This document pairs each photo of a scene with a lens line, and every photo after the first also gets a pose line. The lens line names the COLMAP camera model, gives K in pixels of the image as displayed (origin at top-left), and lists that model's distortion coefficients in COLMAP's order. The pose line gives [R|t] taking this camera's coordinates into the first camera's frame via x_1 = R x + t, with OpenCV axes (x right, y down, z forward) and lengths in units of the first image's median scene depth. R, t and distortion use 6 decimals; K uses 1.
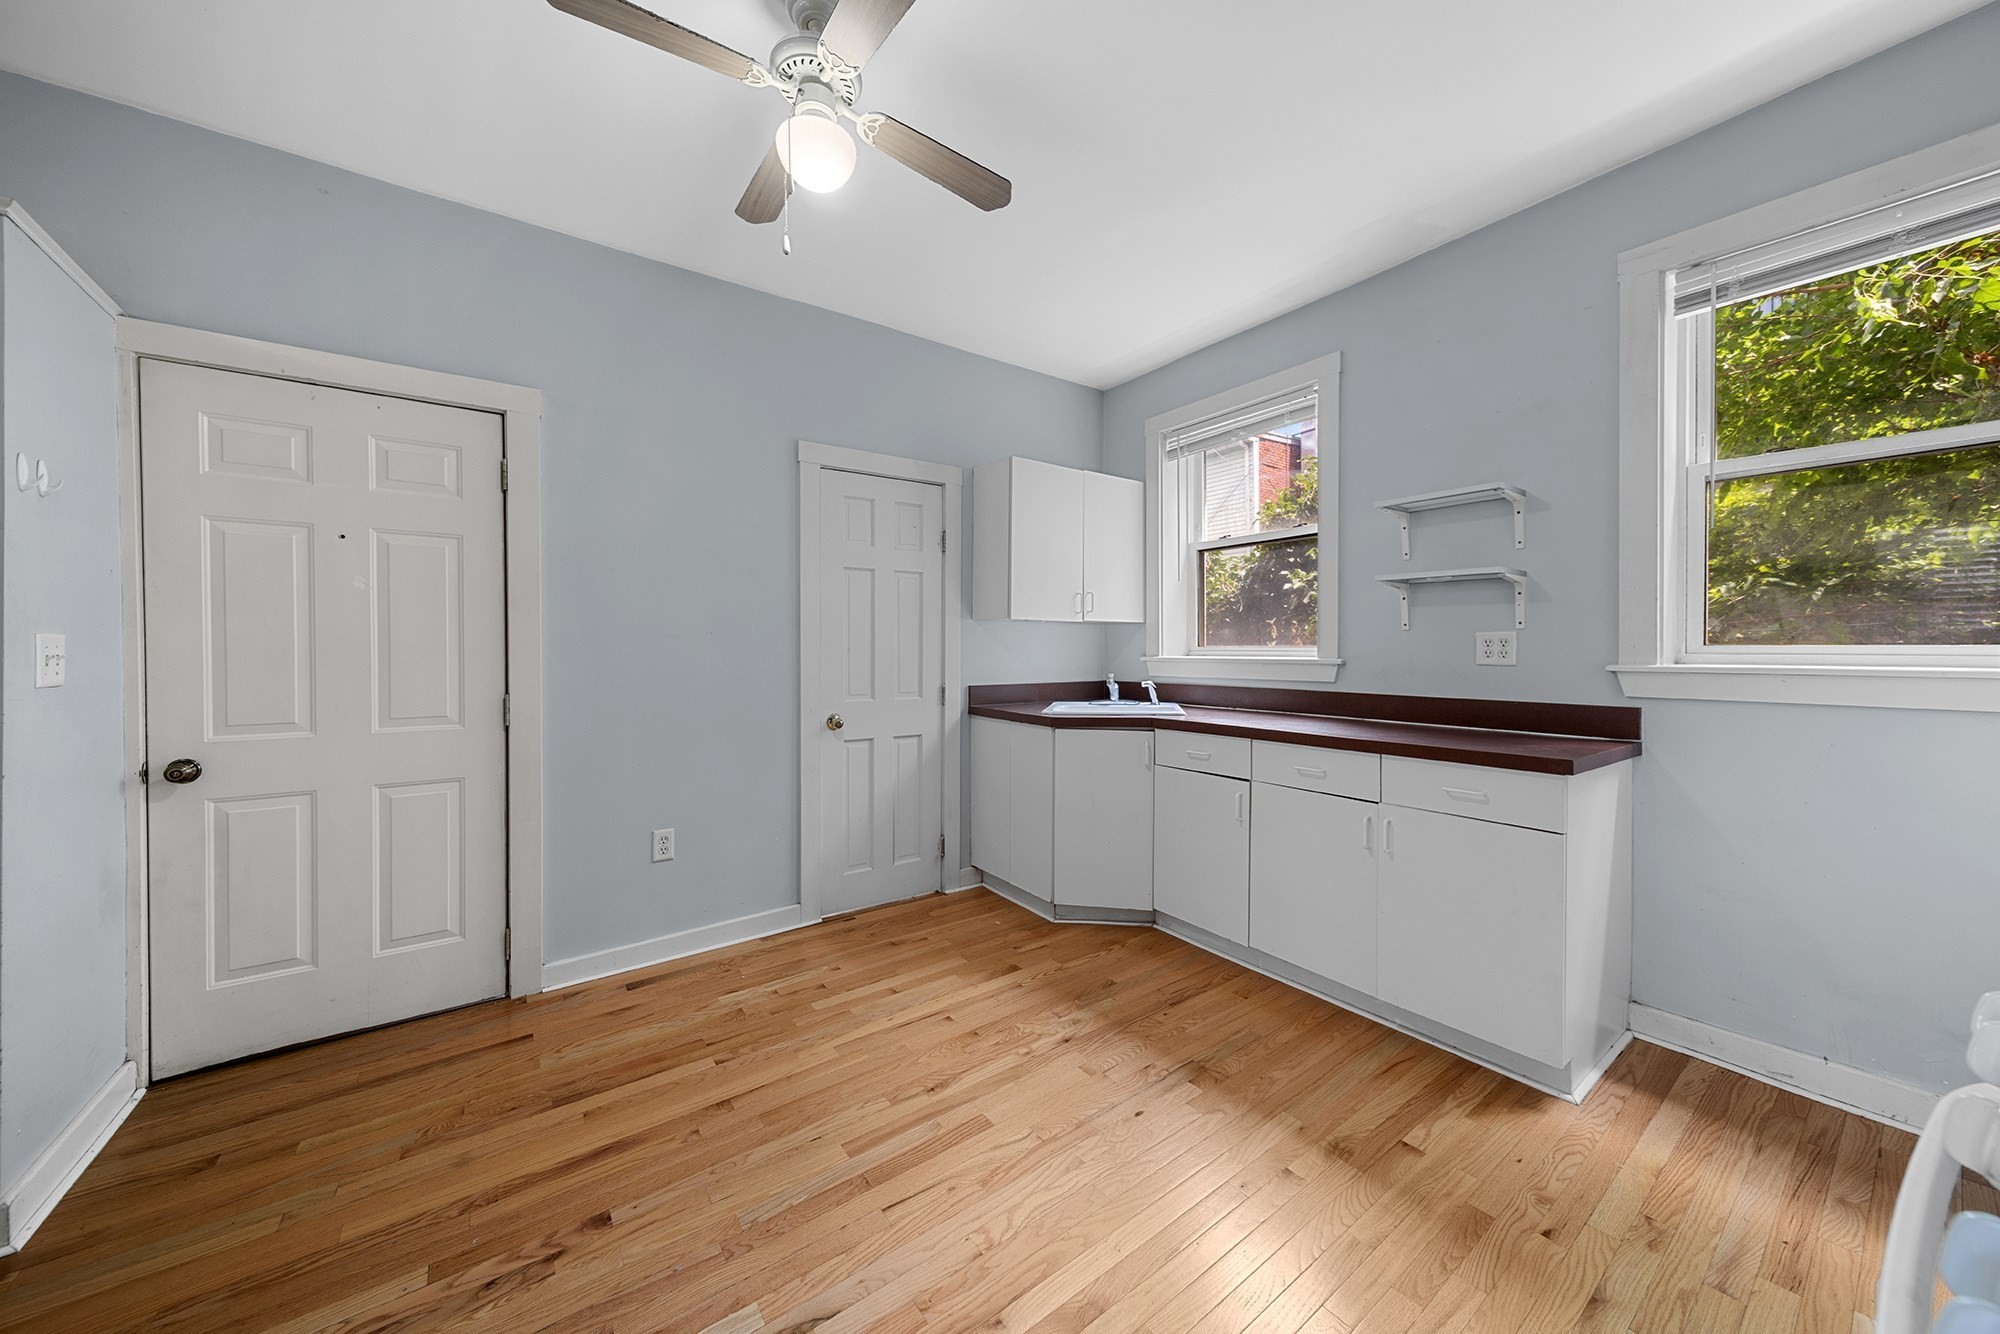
lens RADIAL K [[690.9, 0, 990.1], [0, 690.9, 647.0], [0, 0, 1]] dist [0.005443, -0.000169]
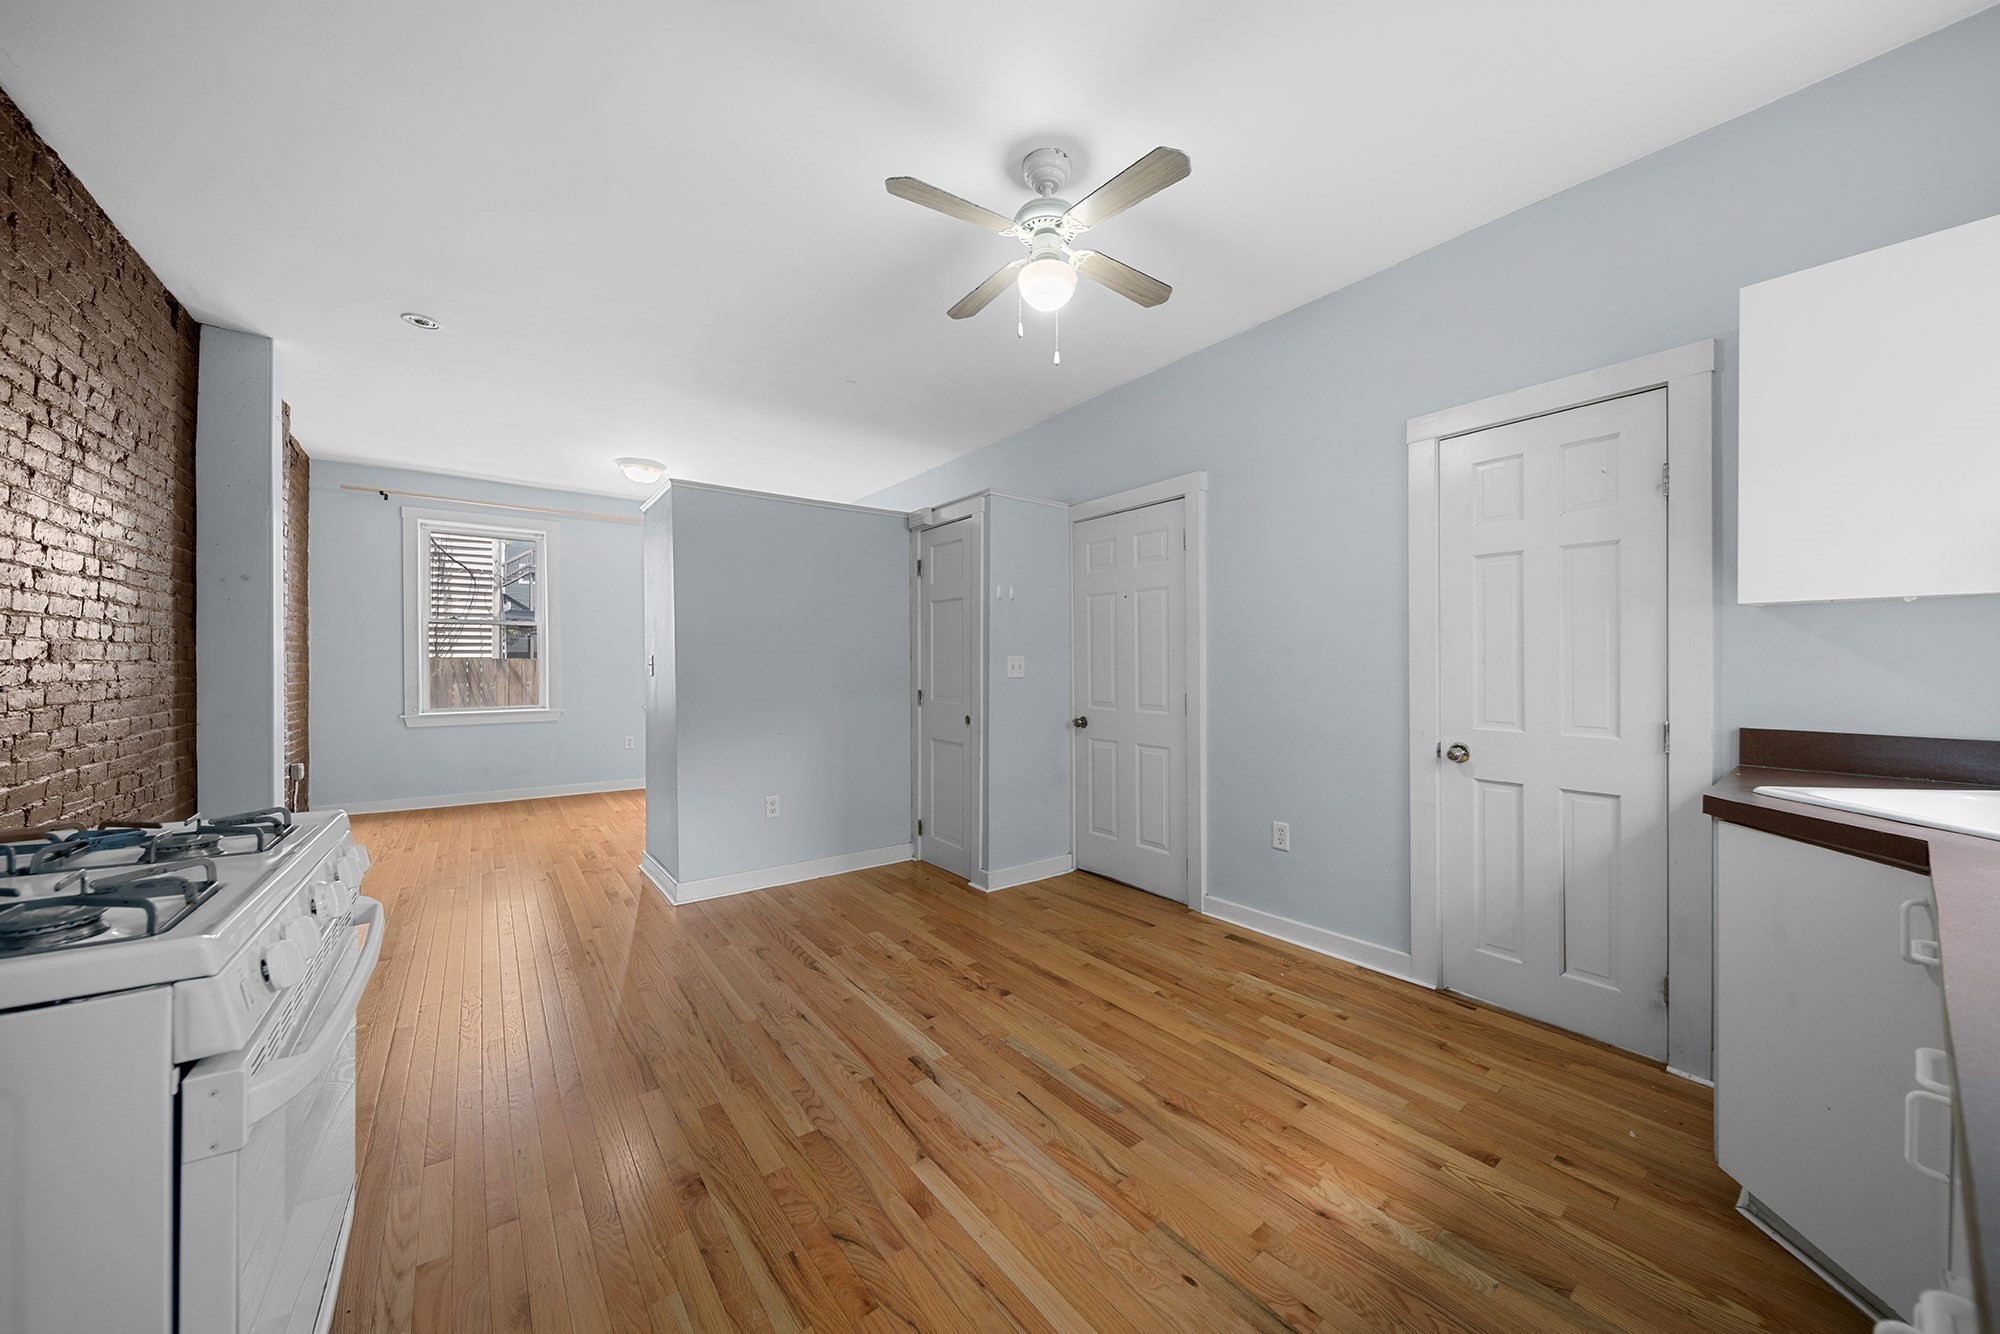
lens RADIAL K [[694.7, 0, 1015.3], [0, 694.7, 663.0], [0, 0, 1]] dist [0.000004, -0.000044]
pose [[0.047449, 0.001314, -0.998873, 0.702950], [0.006422, 0.999978, 0.001620, 0.000101], [0.998853, -0.006492, 0.047440, 0.571013]]
